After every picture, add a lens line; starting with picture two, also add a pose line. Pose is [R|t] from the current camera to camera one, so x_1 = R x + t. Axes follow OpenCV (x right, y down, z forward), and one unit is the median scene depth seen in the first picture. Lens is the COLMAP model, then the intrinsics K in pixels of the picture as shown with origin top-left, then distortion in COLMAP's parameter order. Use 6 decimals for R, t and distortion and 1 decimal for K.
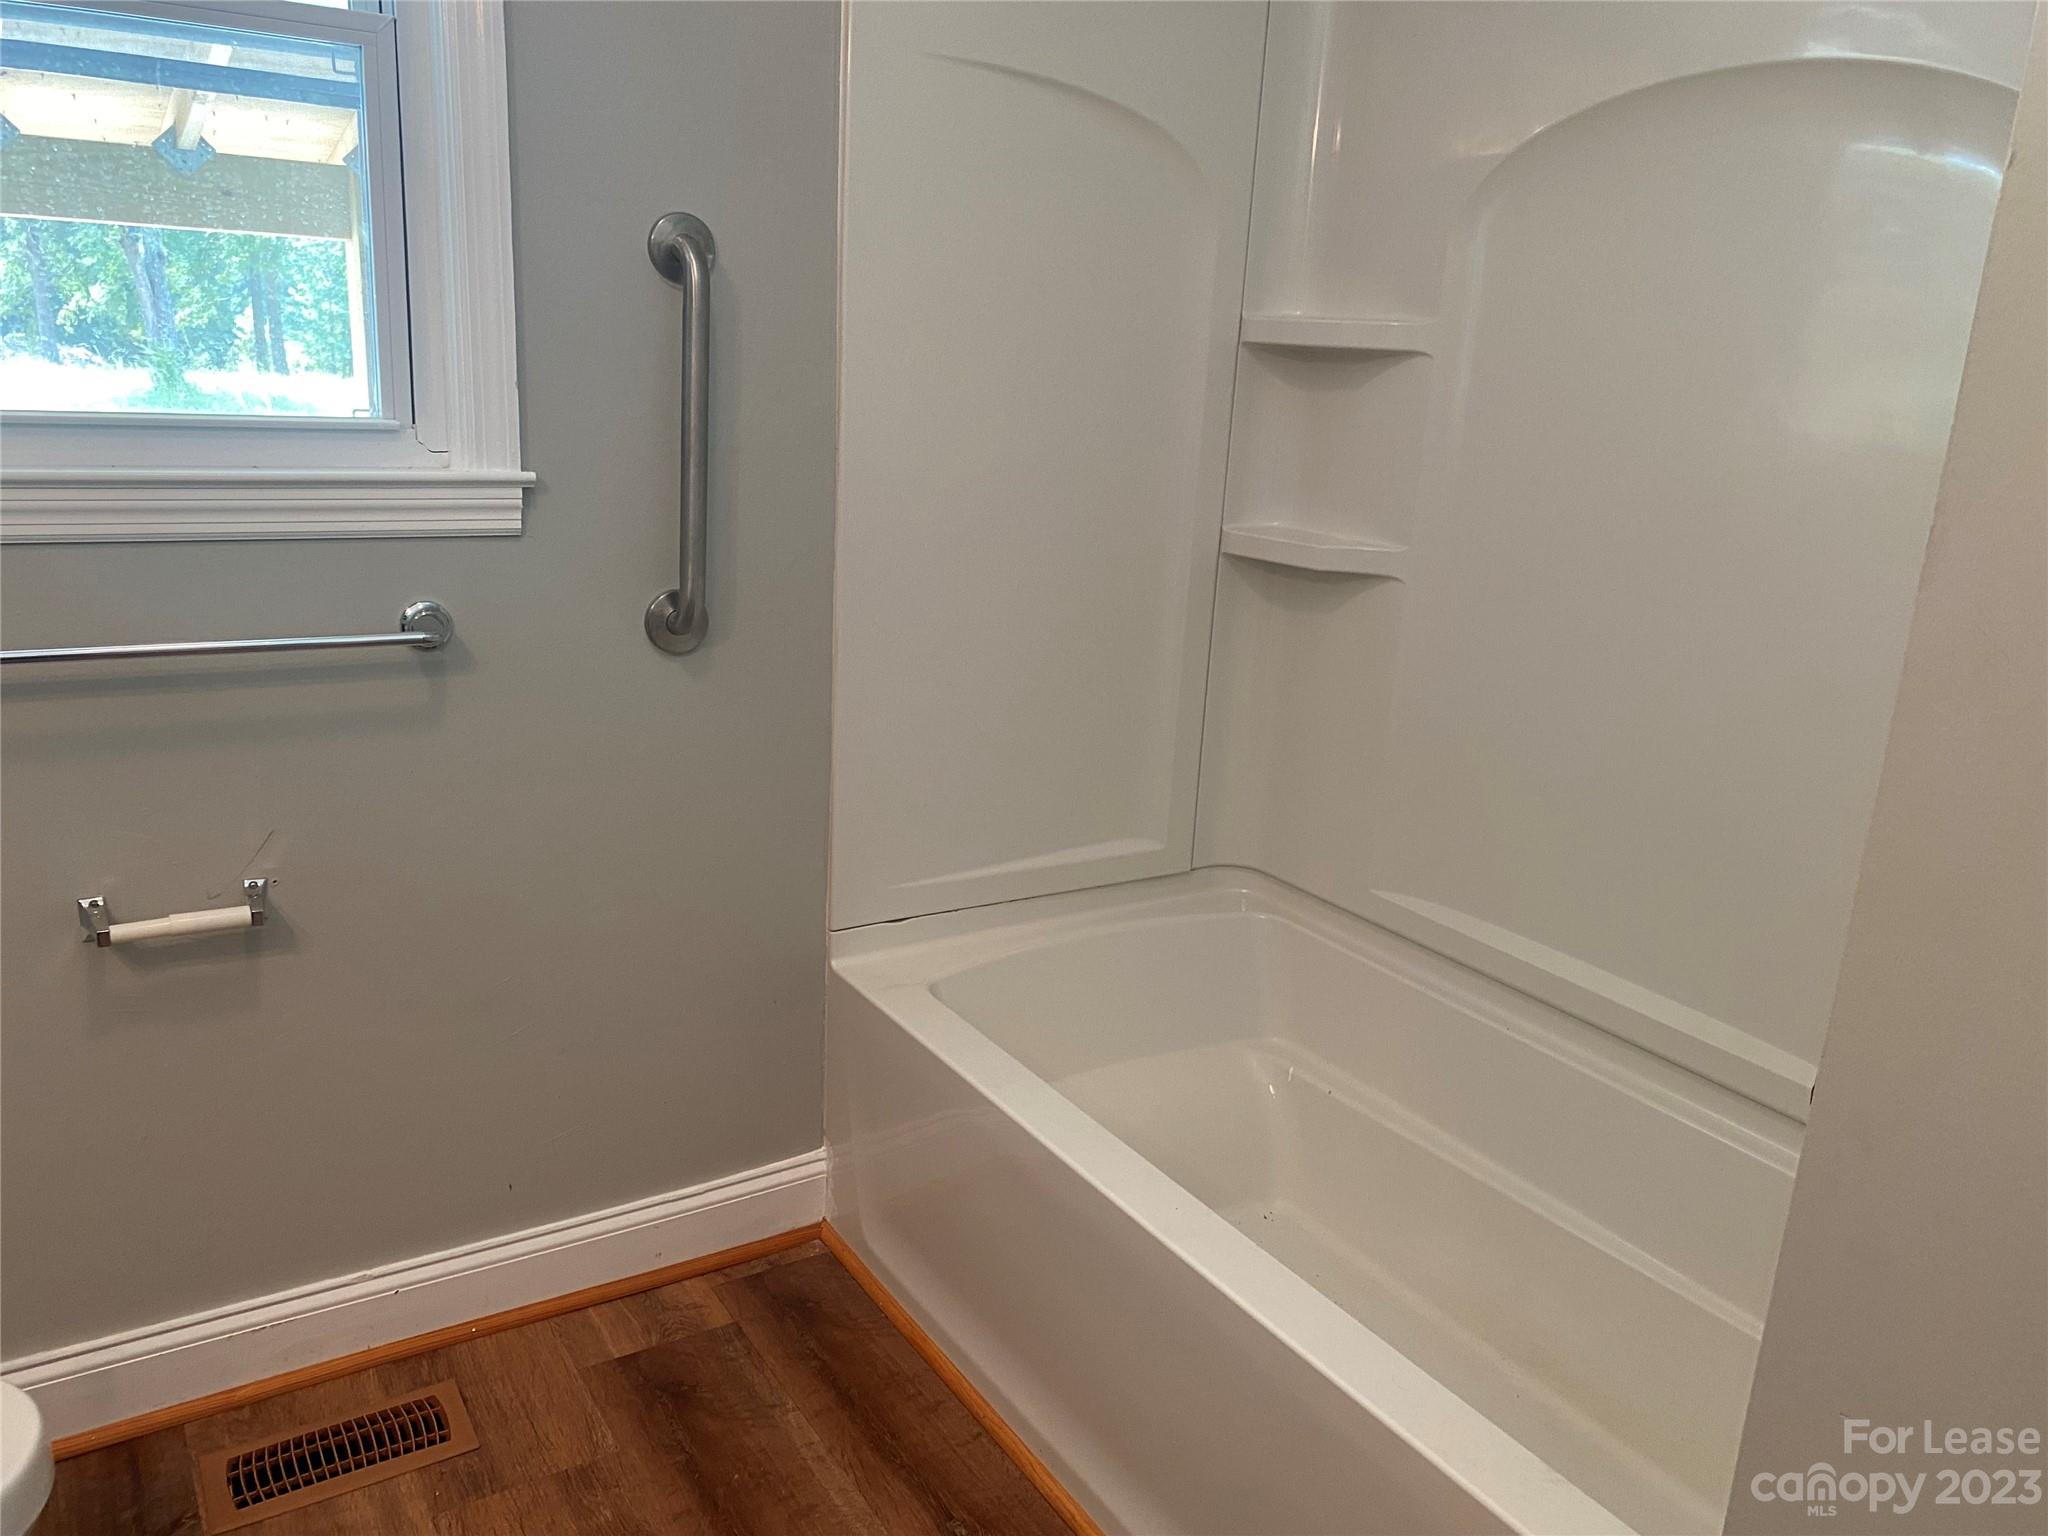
lens RADIAL K [[1560.7, 0, 1008.1], [0, 1560.7, 754.3], [0, 0, 1]] dist [0.048133, -0.052406]
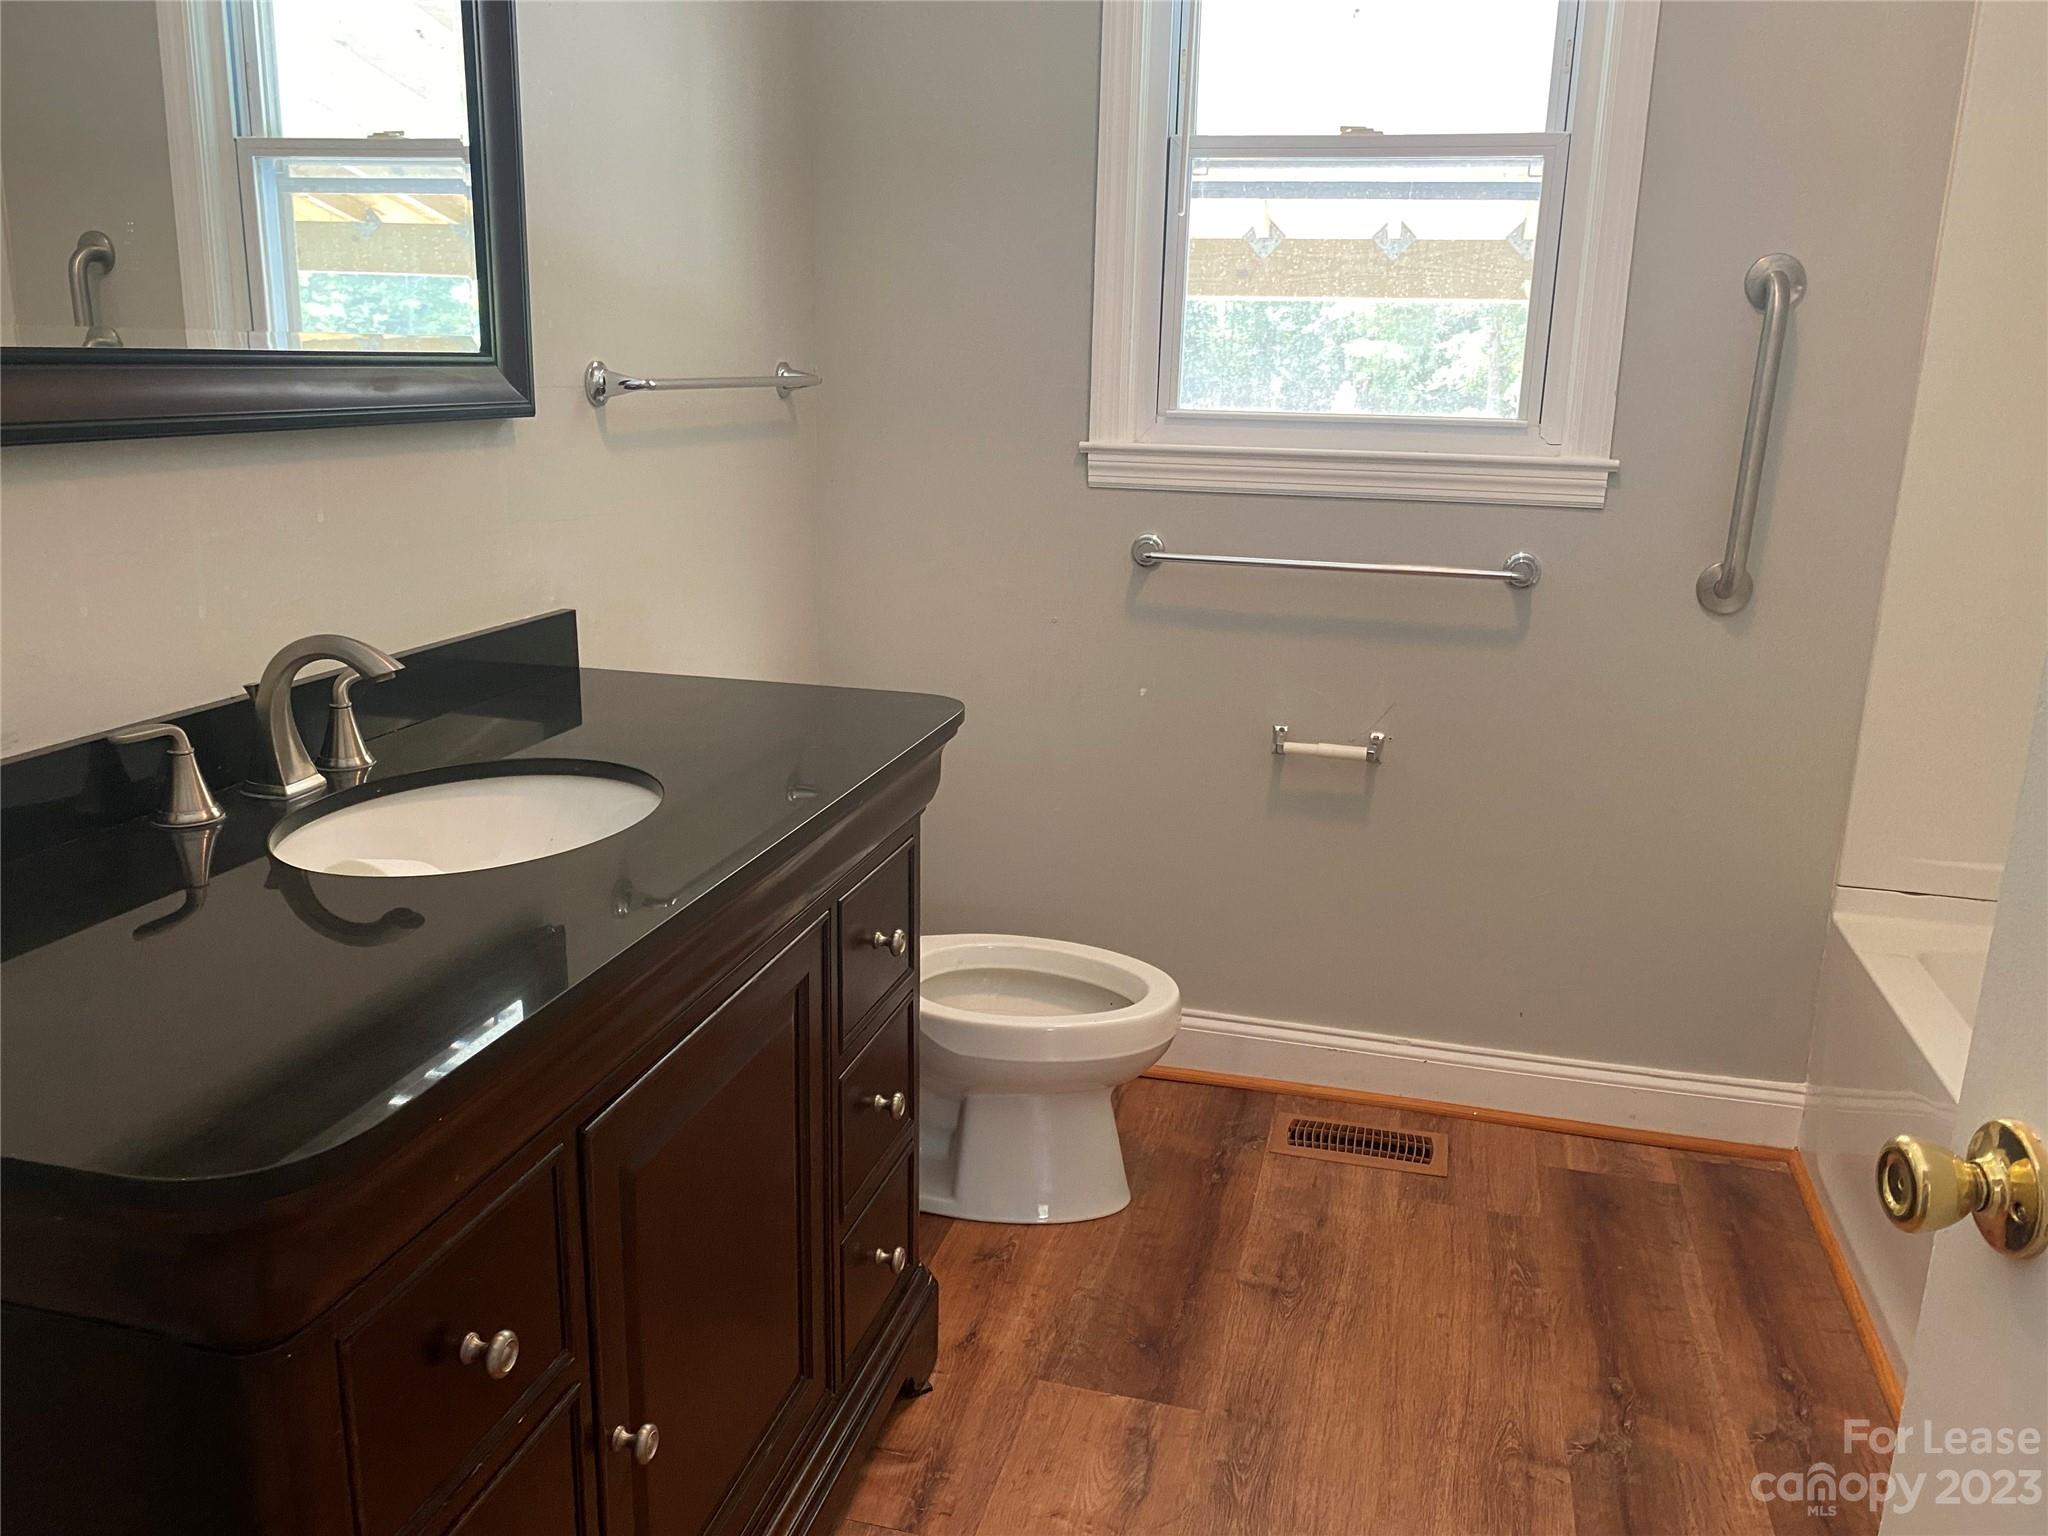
lens RADIAL K [[1560.7, 0, 1035.1], [0, 1560.7, 769.4], [0, 0, 1]] dist [0.048133, -0.052406]
pose [[0.680072, 0.153867, -0.716817, 0.332189], [-0.180678, 0.982747, 0.039534, 0.105371], [0.710533, 0.102627, 0.696140, -0.222449]]
